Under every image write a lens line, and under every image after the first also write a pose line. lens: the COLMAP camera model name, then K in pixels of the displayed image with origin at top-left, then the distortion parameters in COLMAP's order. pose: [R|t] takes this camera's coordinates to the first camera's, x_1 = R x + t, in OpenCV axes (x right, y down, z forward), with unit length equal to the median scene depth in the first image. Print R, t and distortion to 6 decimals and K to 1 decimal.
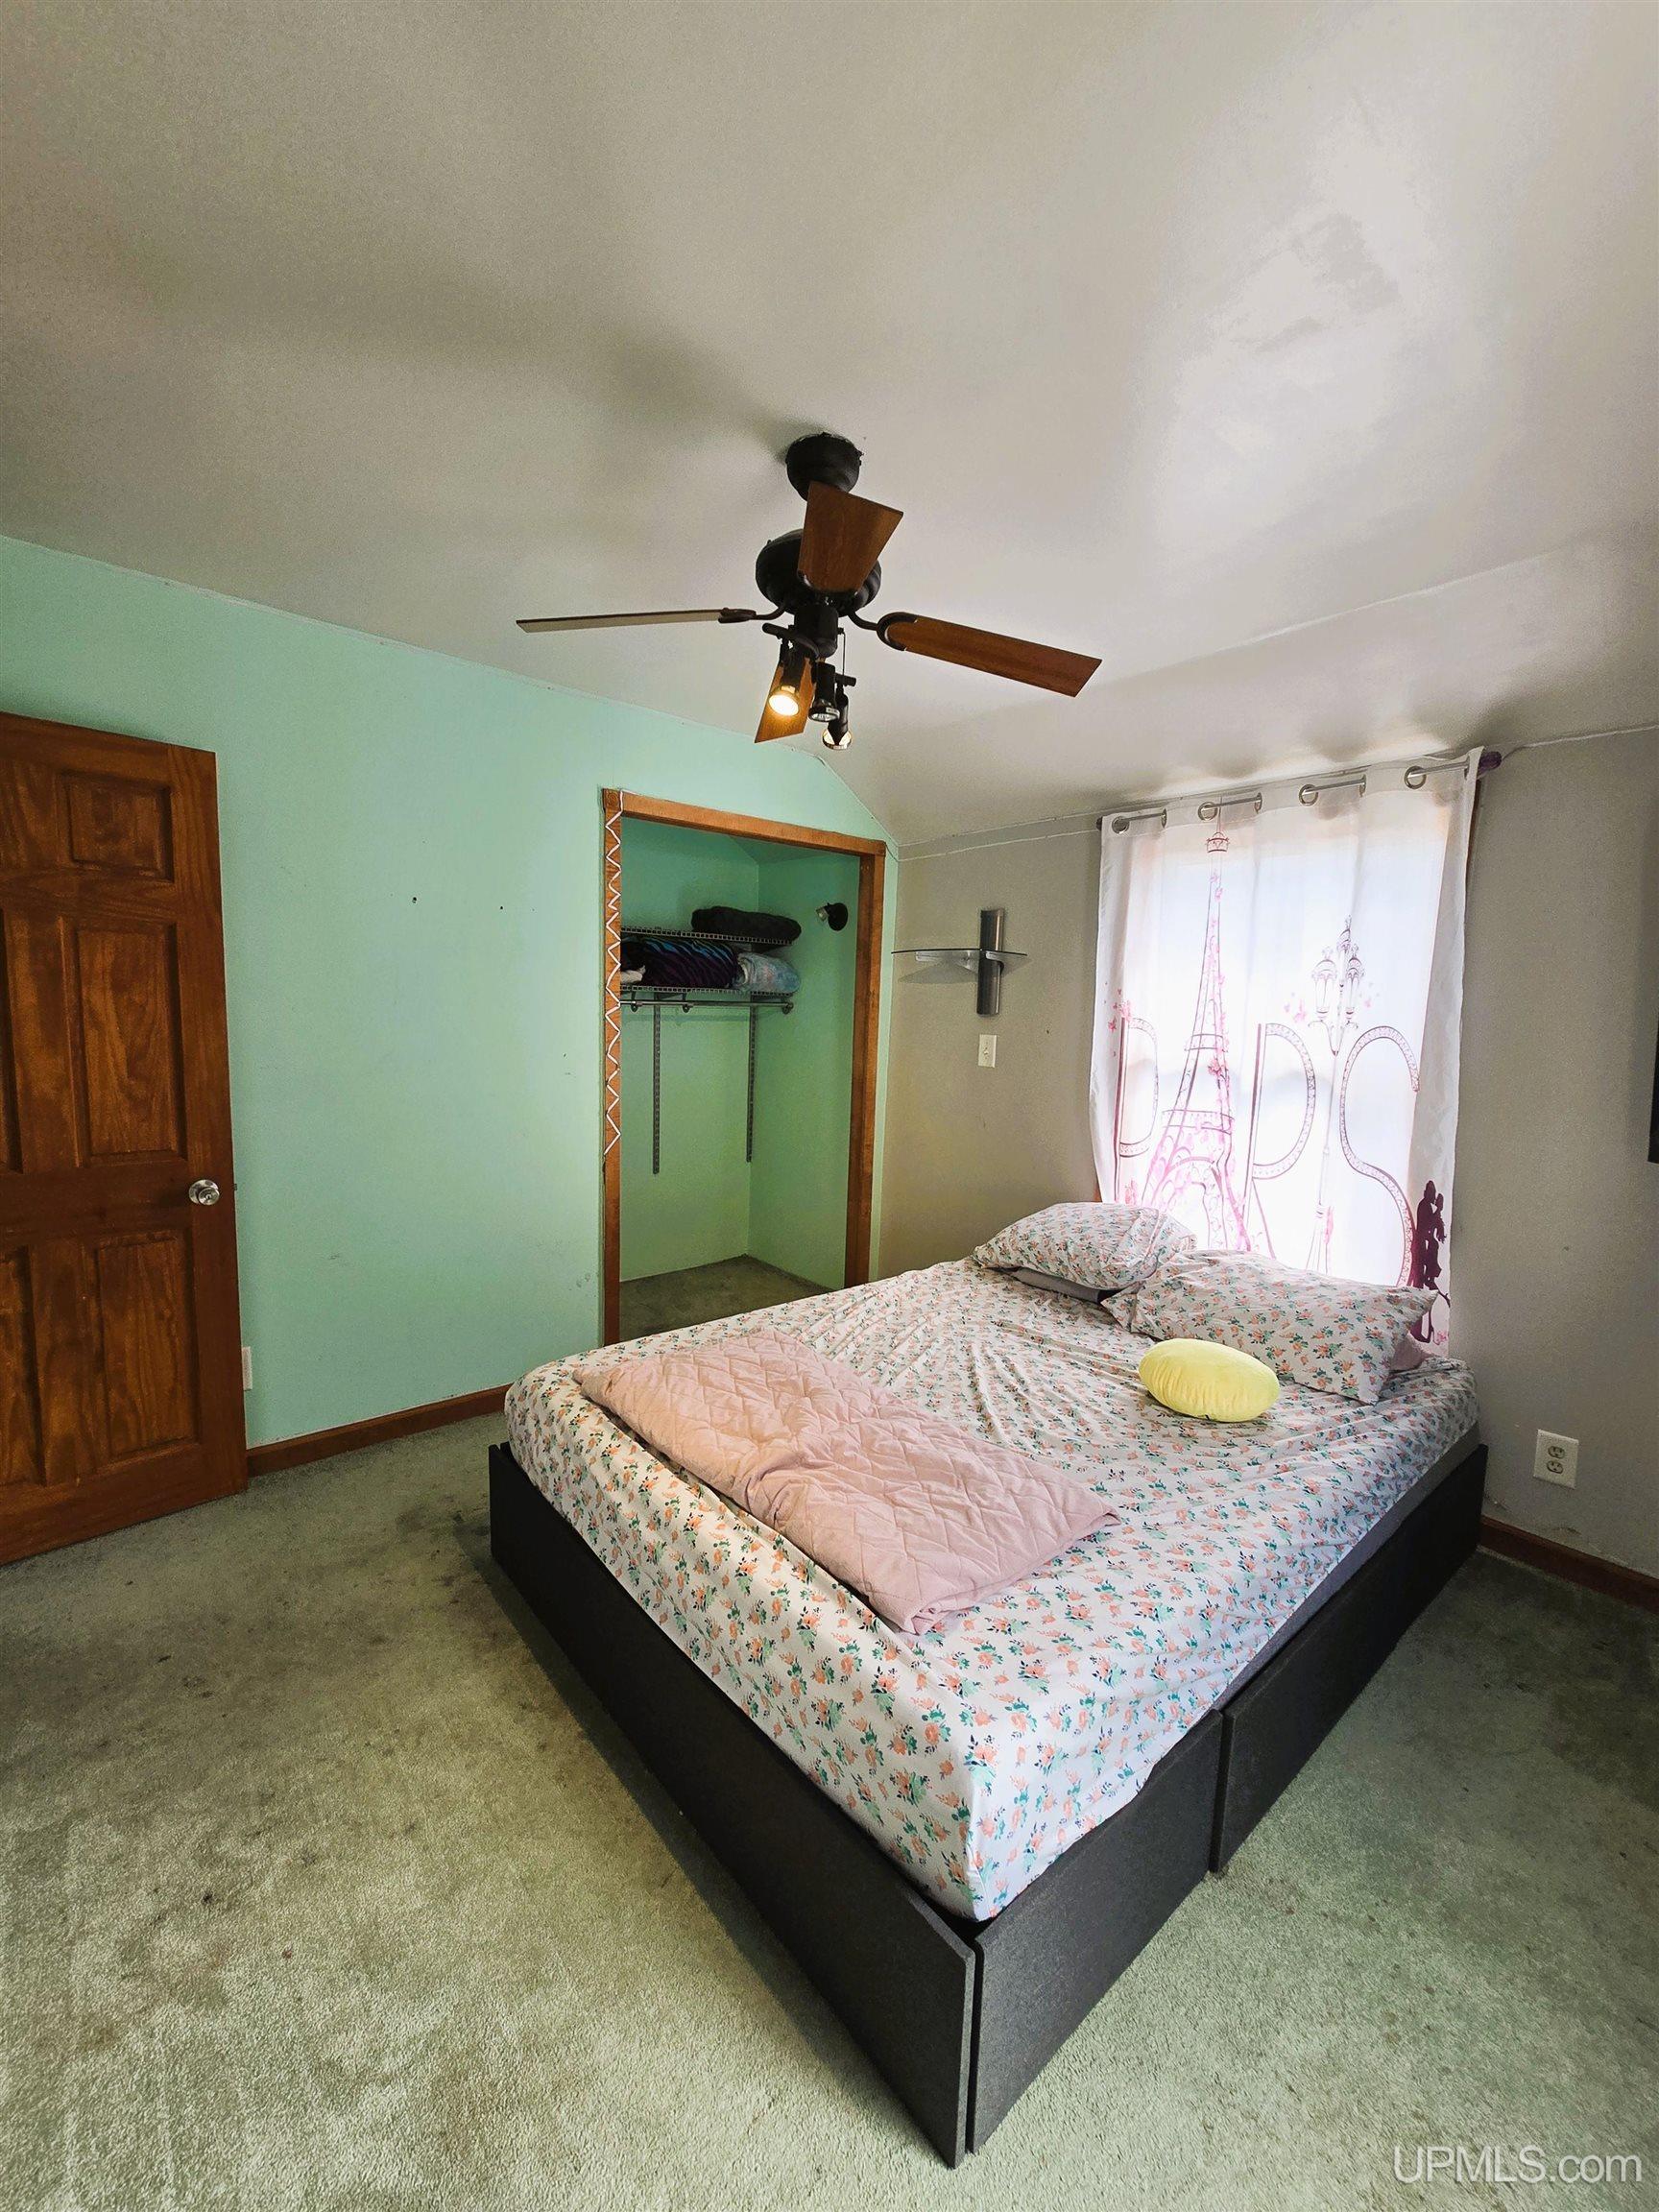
lens RADIAL K [[903.4, 0, 829.5], [0, 903.4, 1106.0], [0, 0, 1]] dist [-0.007293, 0.004214]
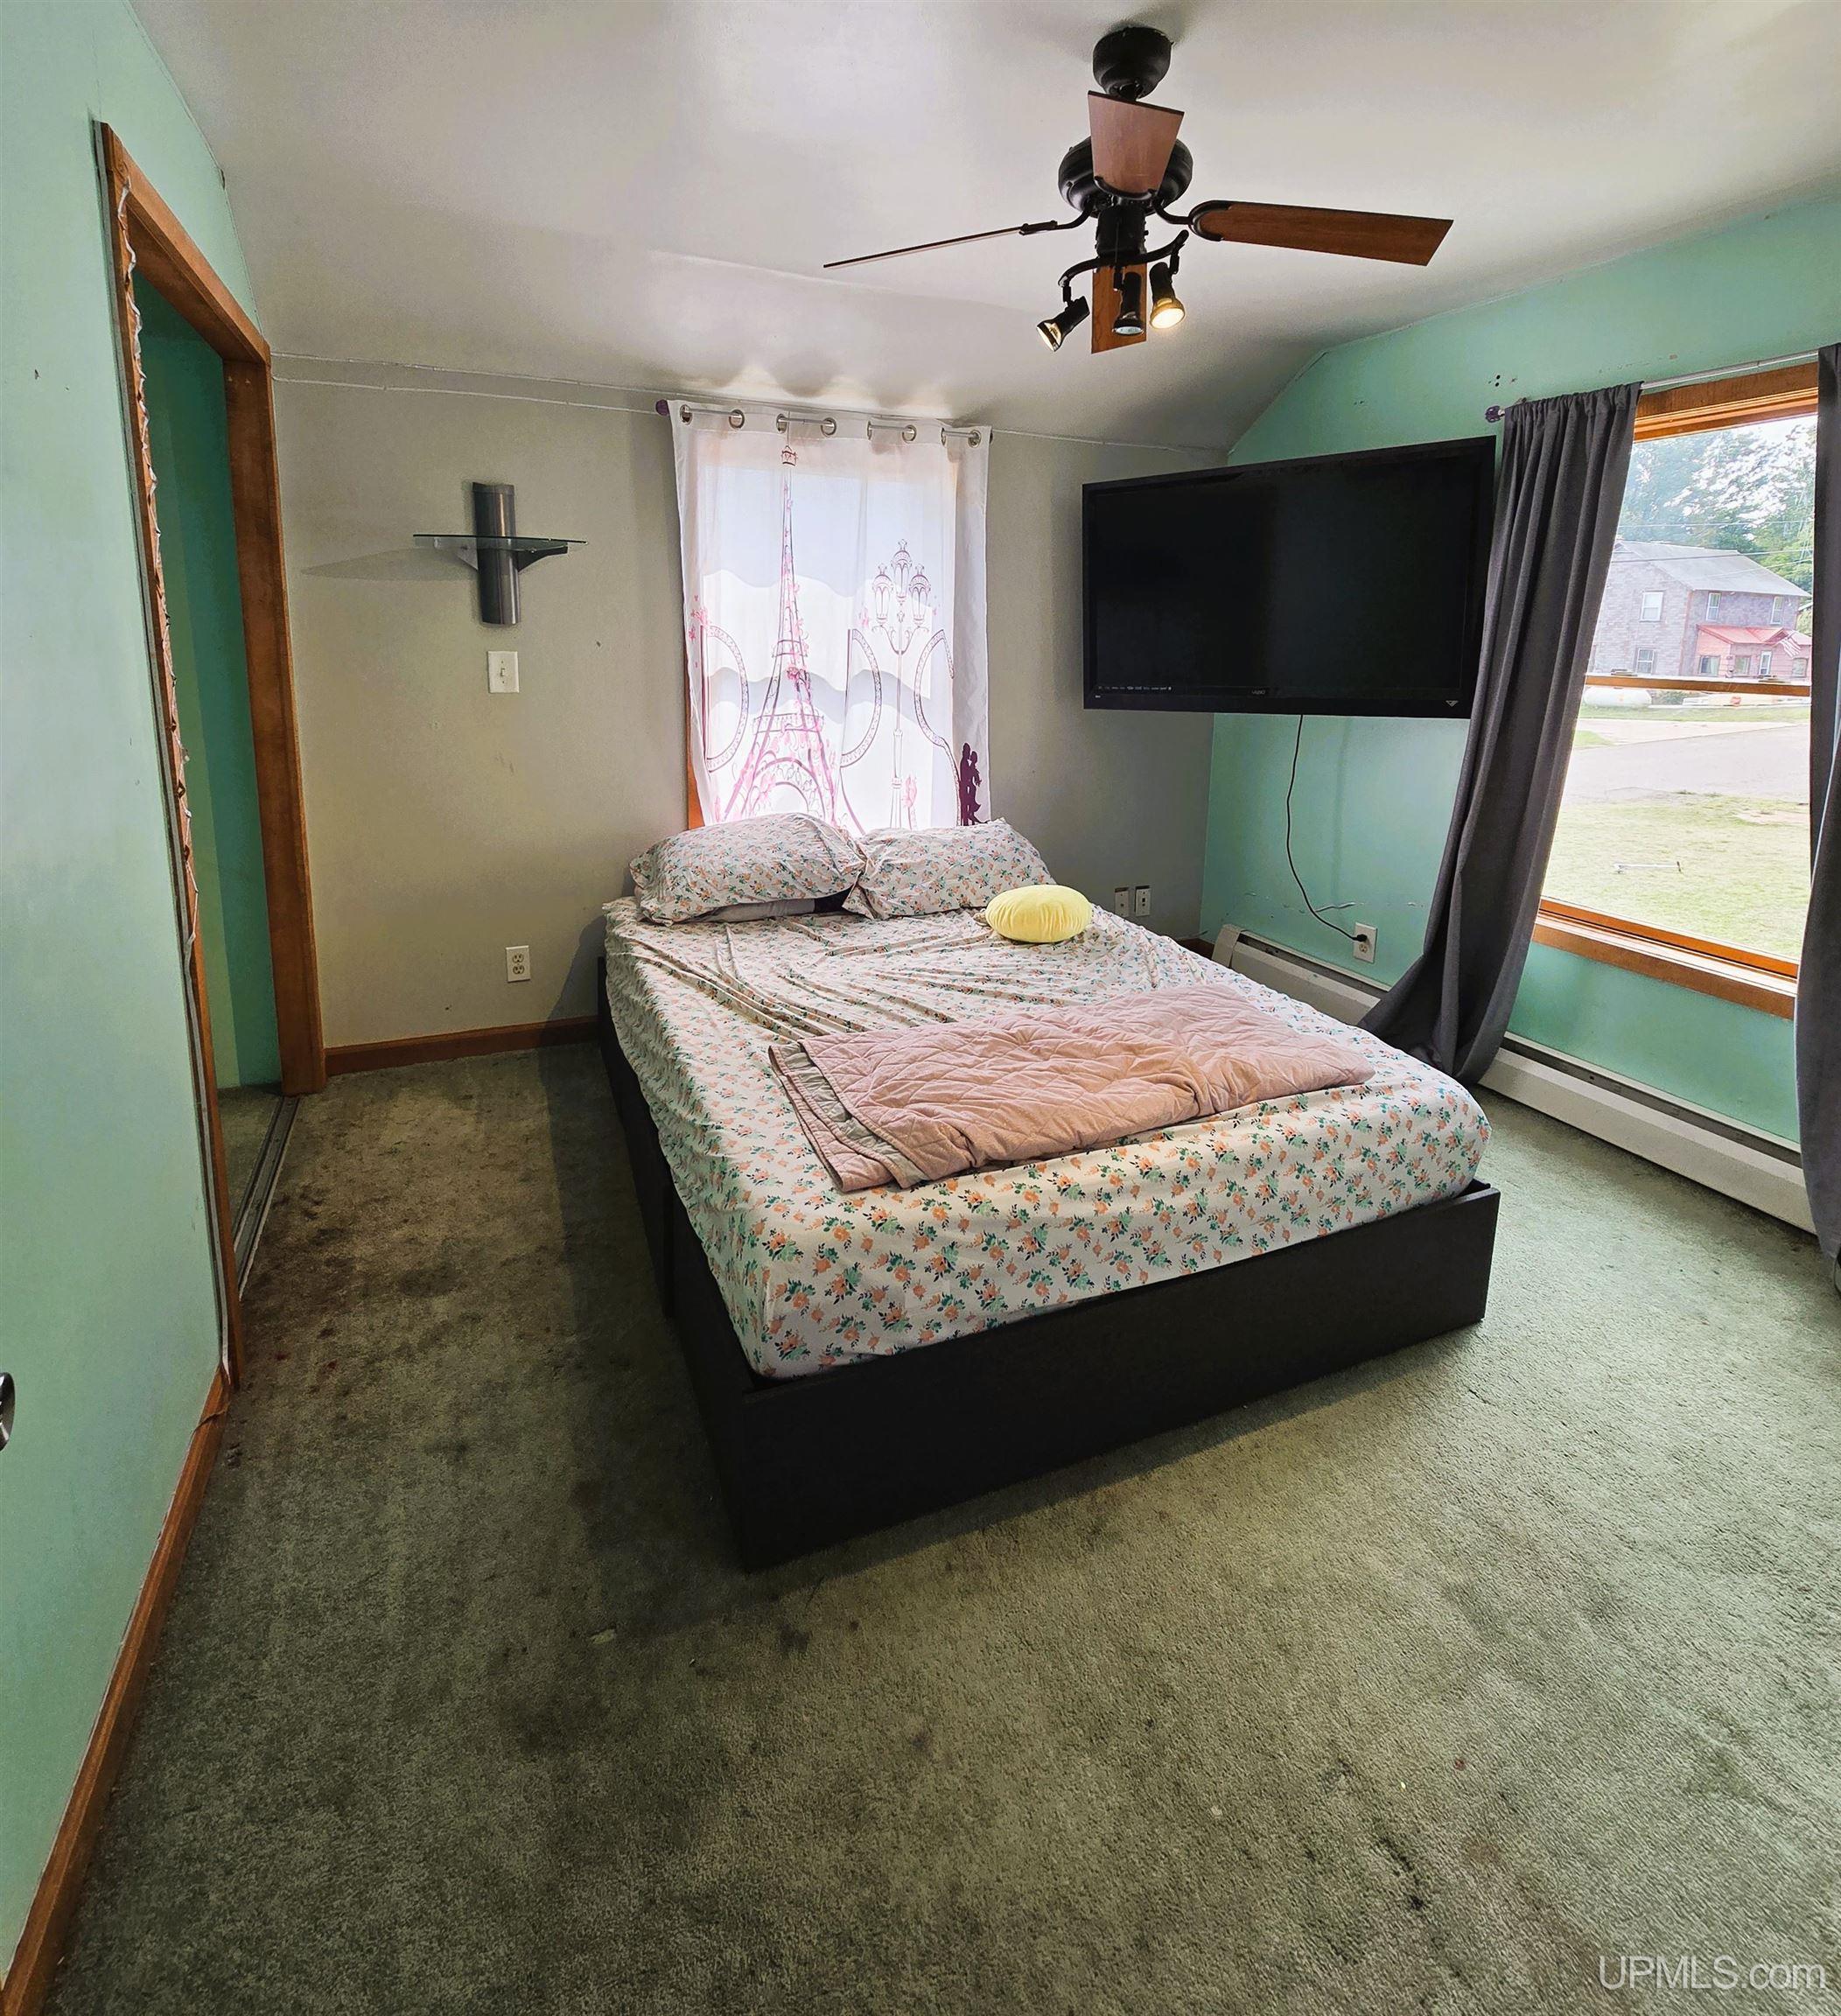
lens RADIAL K [[1008.9, 0, 907.8], [0, 1008.9, 769.7], [0, 0, 1]] dist [-0.004310, -0.000314]
pose [[0.301636, -0.155790, 0.940609, -0.740625], [0.095882, 0.986515, 0.132646, -0.081499], [-0.948590, 0.050176, 0.312506, 0.566746]]
